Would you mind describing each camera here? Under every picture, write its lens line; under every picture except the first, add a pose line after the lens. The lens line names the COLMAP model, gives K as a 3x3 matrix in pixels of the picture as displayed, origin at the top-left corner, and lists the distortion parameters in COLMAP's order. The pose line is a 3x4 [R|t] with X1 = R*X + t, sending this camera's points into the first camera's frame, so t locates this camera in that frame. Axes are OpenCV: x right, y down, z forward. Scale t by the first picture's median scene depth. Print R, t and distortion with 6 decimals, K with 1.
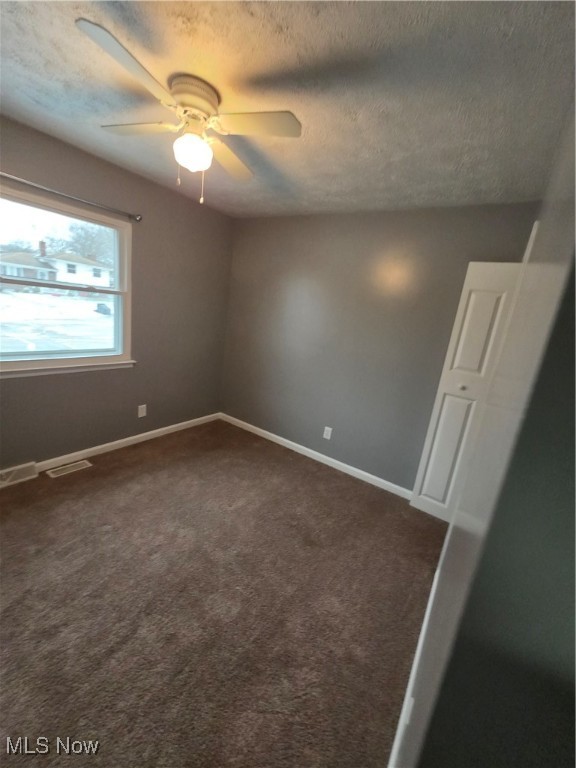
lens RADIAL K [[307.1, 0, 292.7], [0, 307.1, 381.7], [0, 0, 1]] dist [0.004898, -0.000586]
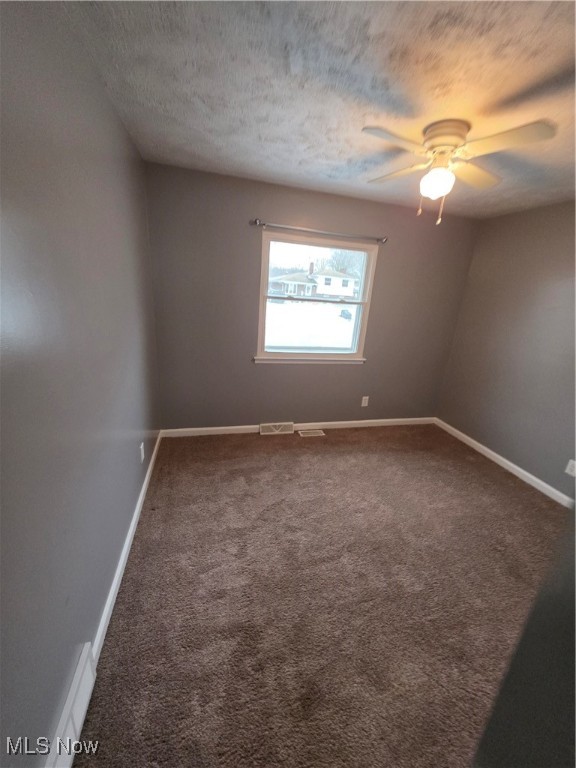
lens RADIAL K [[307.1, 0, 292.7], [0, 307.1, 381.7], [0, 0, 1]] dist [0.004898, -0.000586]
pose [[0.760464, 0.121789, -0.637858, 0.063863], [-0.128391, 0.991064, 0.036158, 0.017446], [0.636562, 0.054398, 0.769305, -0.132852]]
